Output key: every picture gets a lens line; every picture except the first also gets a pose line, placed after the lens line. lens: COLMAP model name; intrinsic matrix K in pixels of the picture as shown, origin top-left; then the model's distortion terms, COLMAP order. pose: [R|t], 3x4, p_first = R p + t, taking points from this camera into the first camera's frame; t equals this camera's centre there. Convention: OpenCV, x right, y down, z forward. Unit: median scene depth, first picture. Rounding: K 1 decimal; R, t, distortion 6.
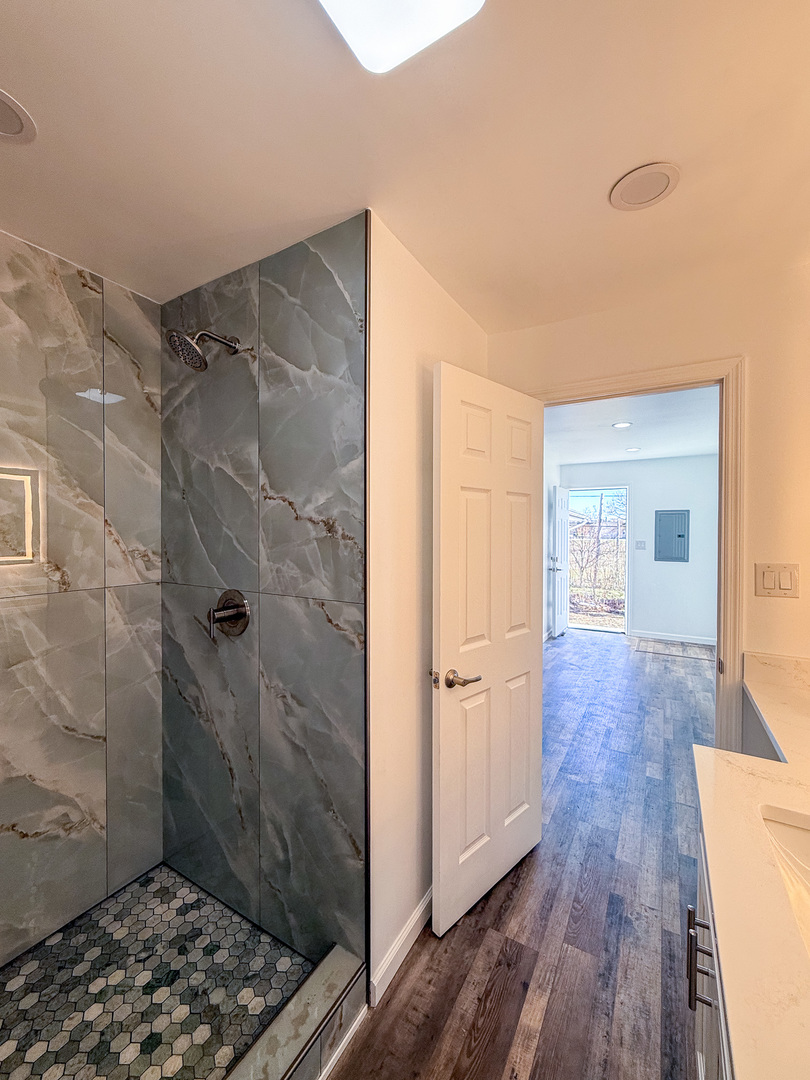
lens RADIAL K [[437.9, 0, 405.2], [0, 437.9, 536.8], [0, 0, 1]] dist [-0.000378, -0.000312]
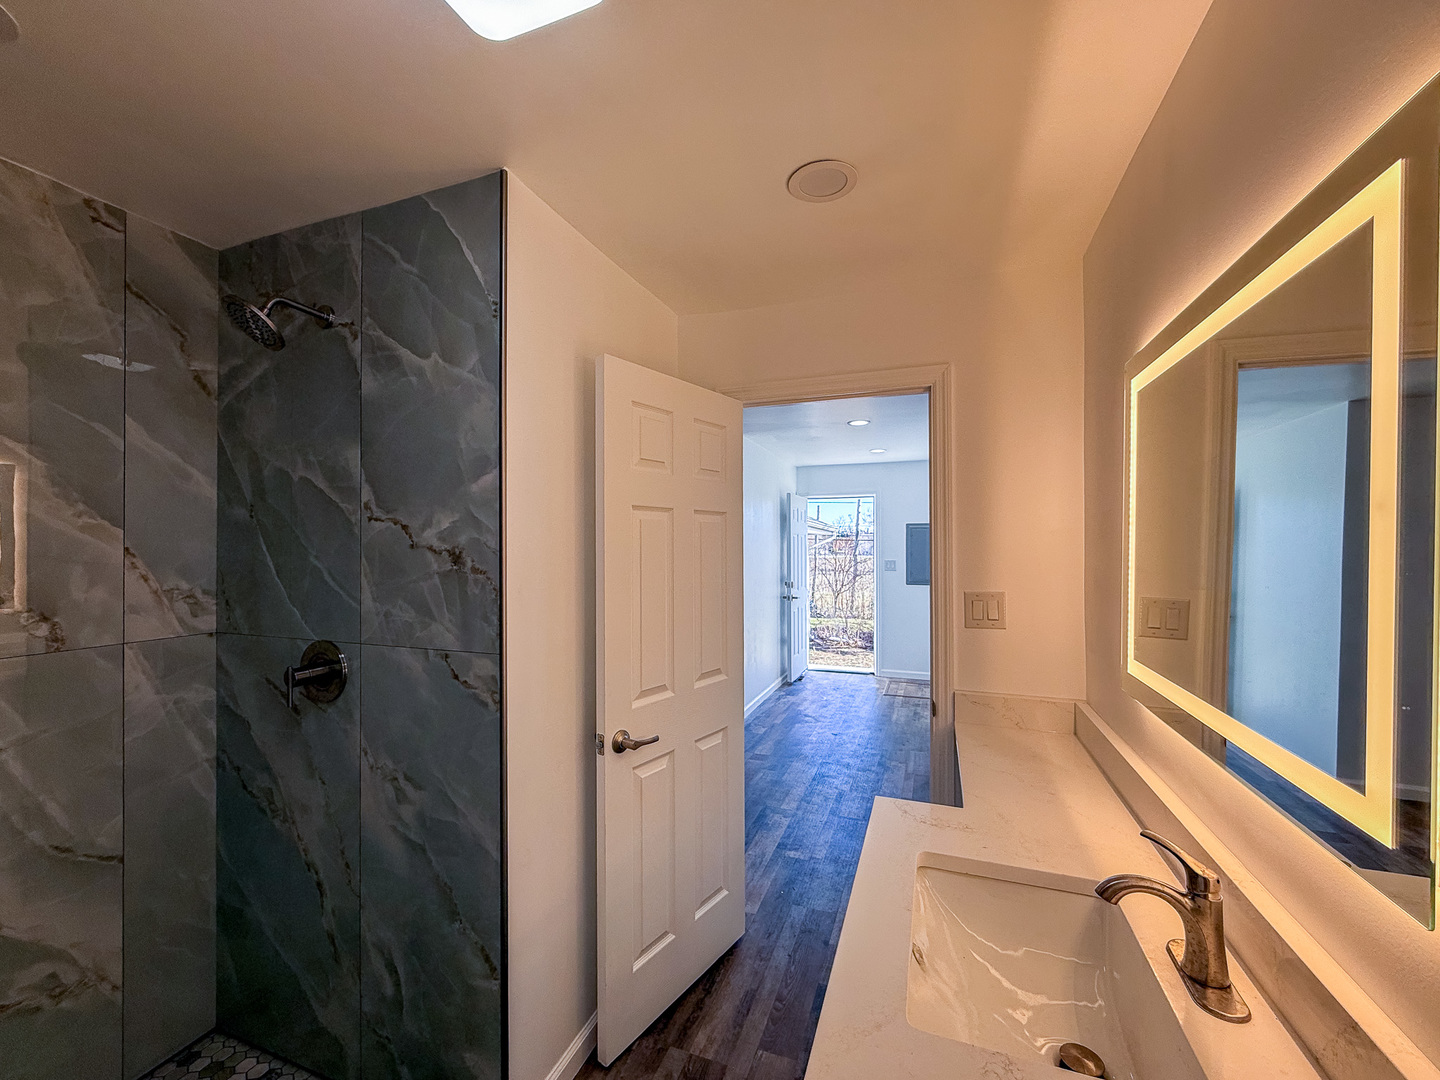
lens RADIAL K [[583.9, 0, 718.2], [0, 583.9, 543.3], [0, 0, 1]] dist [-0.000378, -0.000312]
pose [[0.983304, -0.002481, 0.181951, 0.087398], [0.005845, 0.999822, -0.017957, -0.022954], [-0.181874, 0.018721, 0.983144, -0.104636]]
